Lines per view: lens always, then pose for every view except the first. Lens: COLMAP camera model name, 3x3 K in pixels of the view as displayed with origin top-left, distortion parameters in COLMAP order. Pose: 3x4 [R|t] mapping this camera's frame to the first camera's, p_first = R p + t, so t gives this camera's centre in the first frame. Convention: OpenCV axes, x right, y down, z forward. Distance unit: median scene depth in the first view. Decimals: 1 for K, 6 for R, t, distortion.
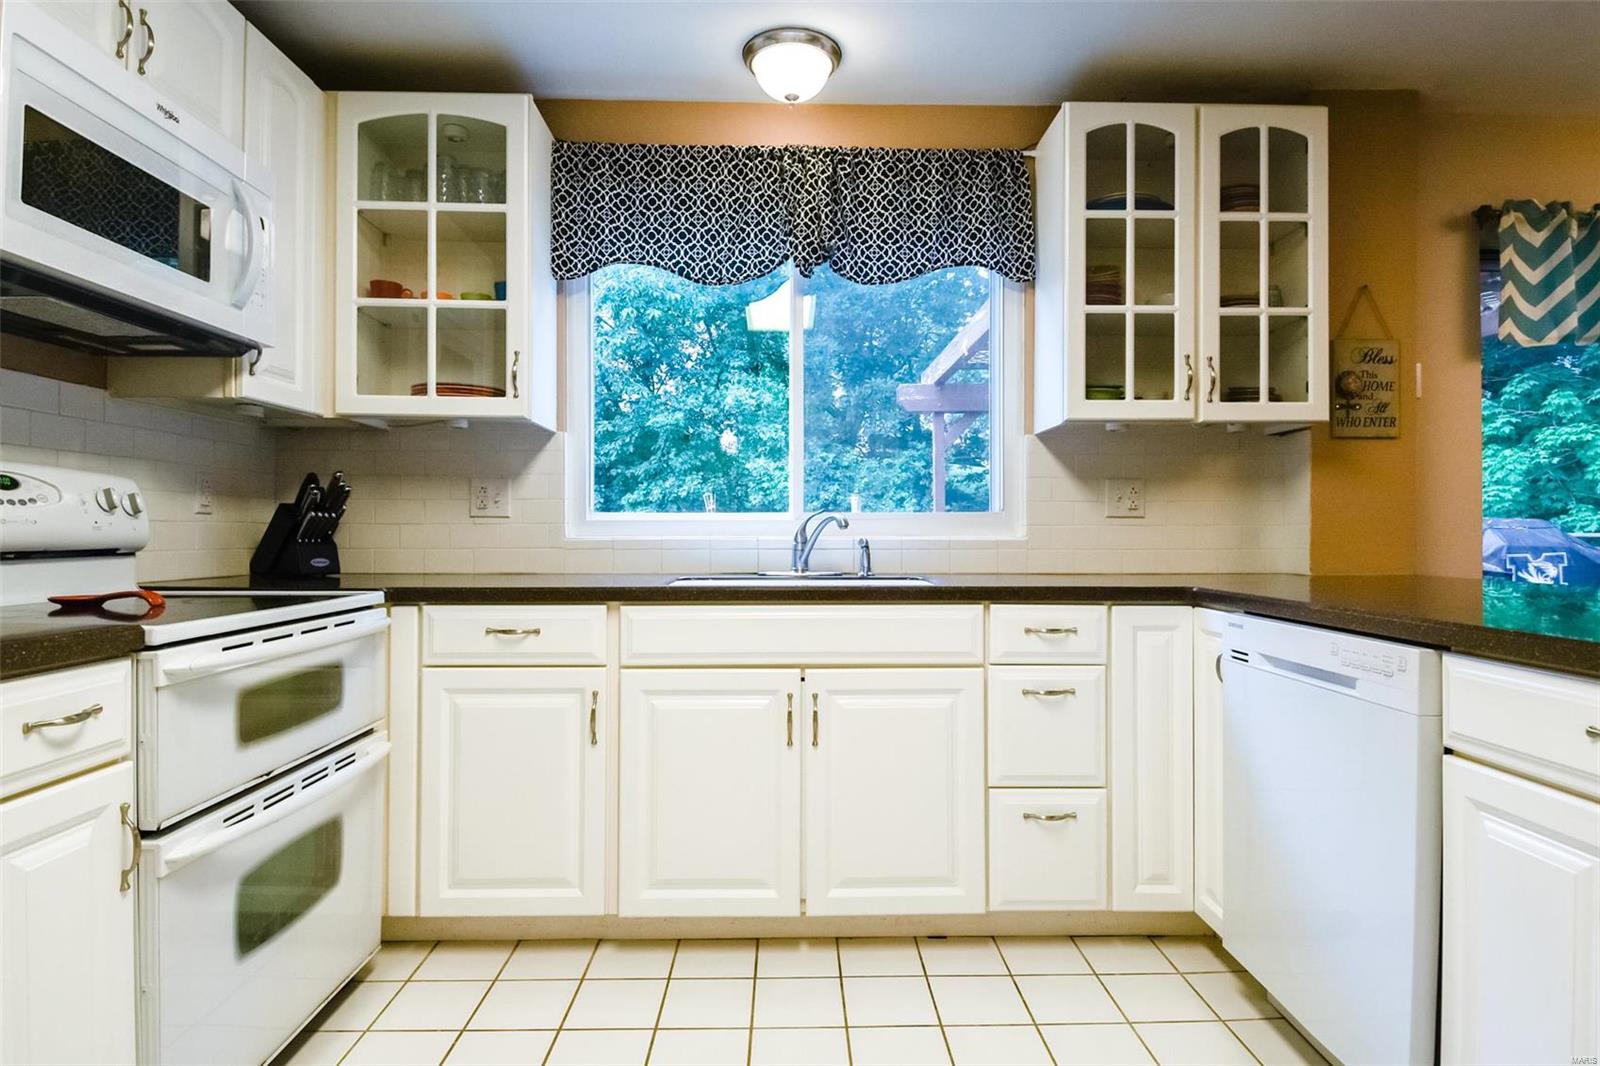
lens RADIAL K [[841.7, 0, 800.0], [0, 841.7, 533.0], [0, 0, 1]] dist [0.002351, -0.028358]
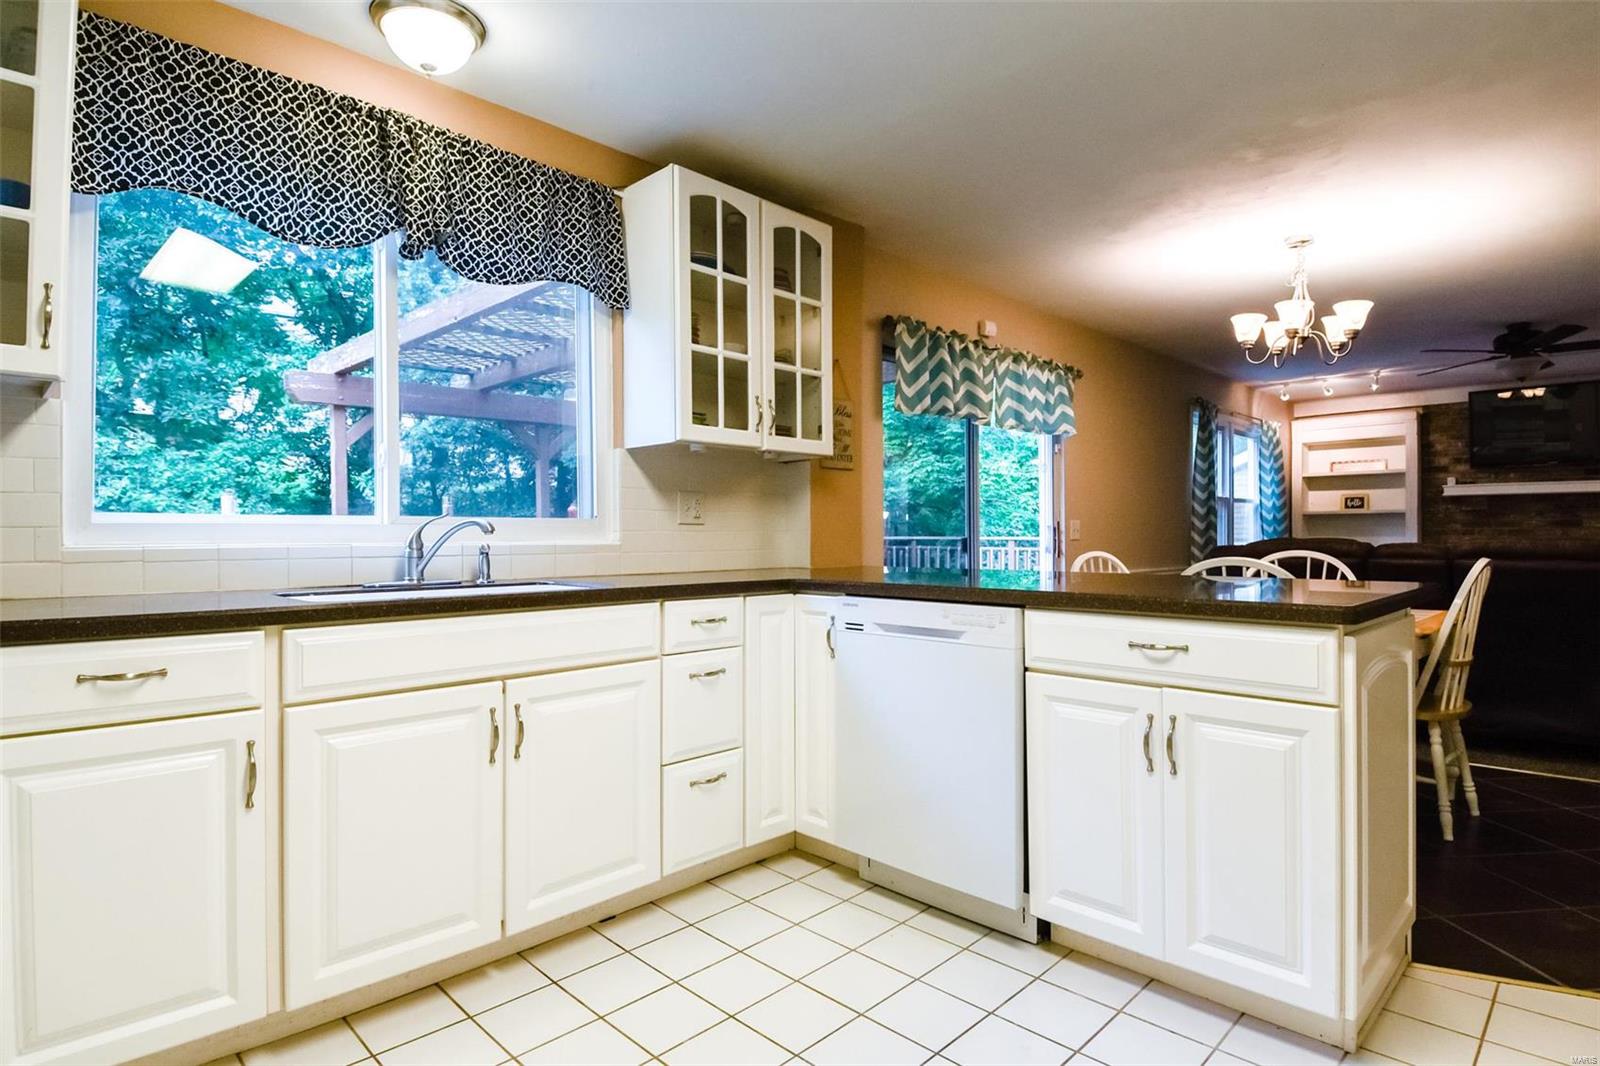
lens RADIAL K [[817.4, 0, 800.0], [0, 817.4, 533.0], [0, 0, 1]] dist [0.001998, -0.042866]
pose [[0.707560, 0.000874, 0.706653, -0.345382], [0.003569, 0.999982, -0.004809, -0.000564], [-0.706644, 0.005925, 0.707544, 0.085618]]
